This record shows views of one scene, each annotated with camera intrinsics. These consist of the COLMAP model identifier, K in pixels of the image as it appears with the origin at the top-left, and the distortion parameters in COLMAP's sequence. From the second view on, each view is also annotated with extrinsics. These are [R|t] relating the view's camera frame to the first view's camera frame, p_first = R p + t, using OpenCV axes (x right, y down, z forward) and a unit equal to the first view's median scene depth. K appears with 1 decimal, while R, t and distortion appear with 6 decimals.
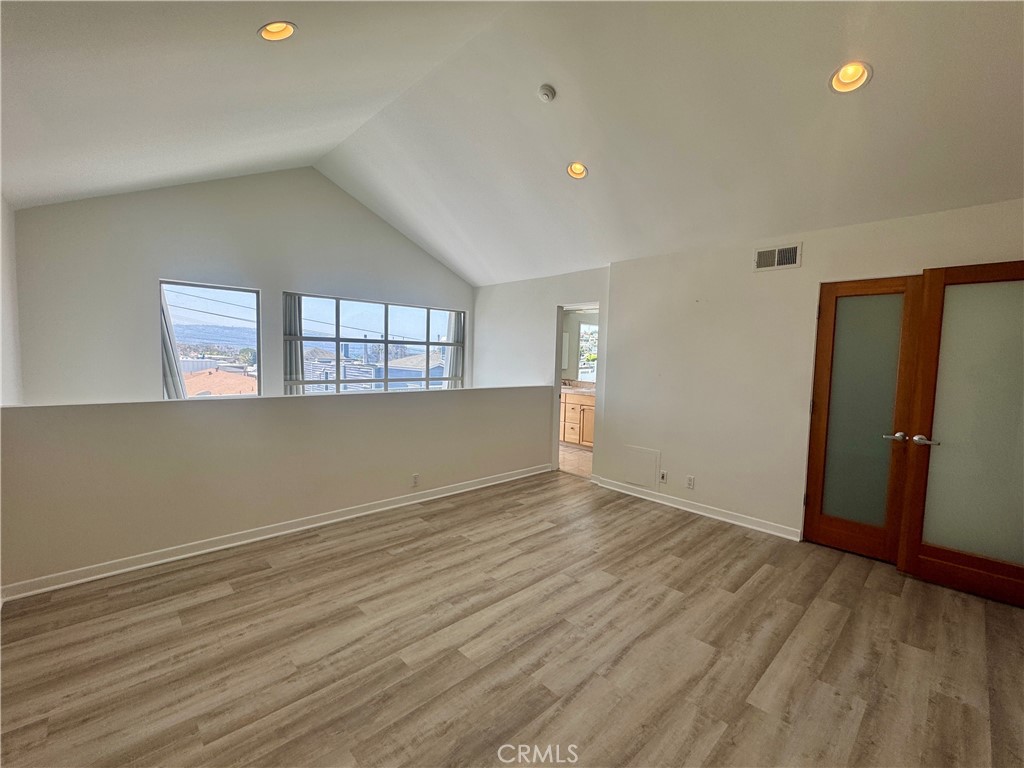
lens RADIAL K [[439.5, 0, 512.0], [0, 439.5, 384.0], [0, 0, 1]] dist [-0.000580, -0.000292]
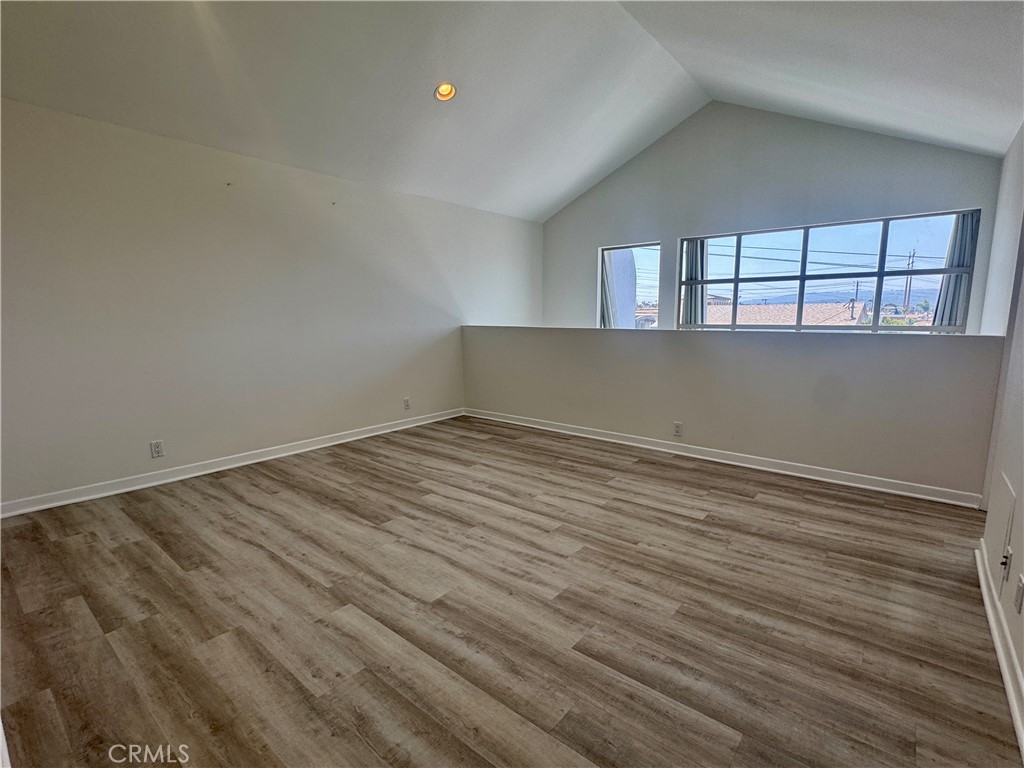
lens RADIAL K [[481.2, 0, 512.0], [0, 481.2, 384.0], [0, 0, 1]] dist [-0.001888, 0.000046]
pose [[0.123733, 0.117614, -0.985321, 0.948171], [-0.057089, 0.992150, 0.111260, 0.048497], [0.990672, 0.042484, 0.129476, 0.712594]]
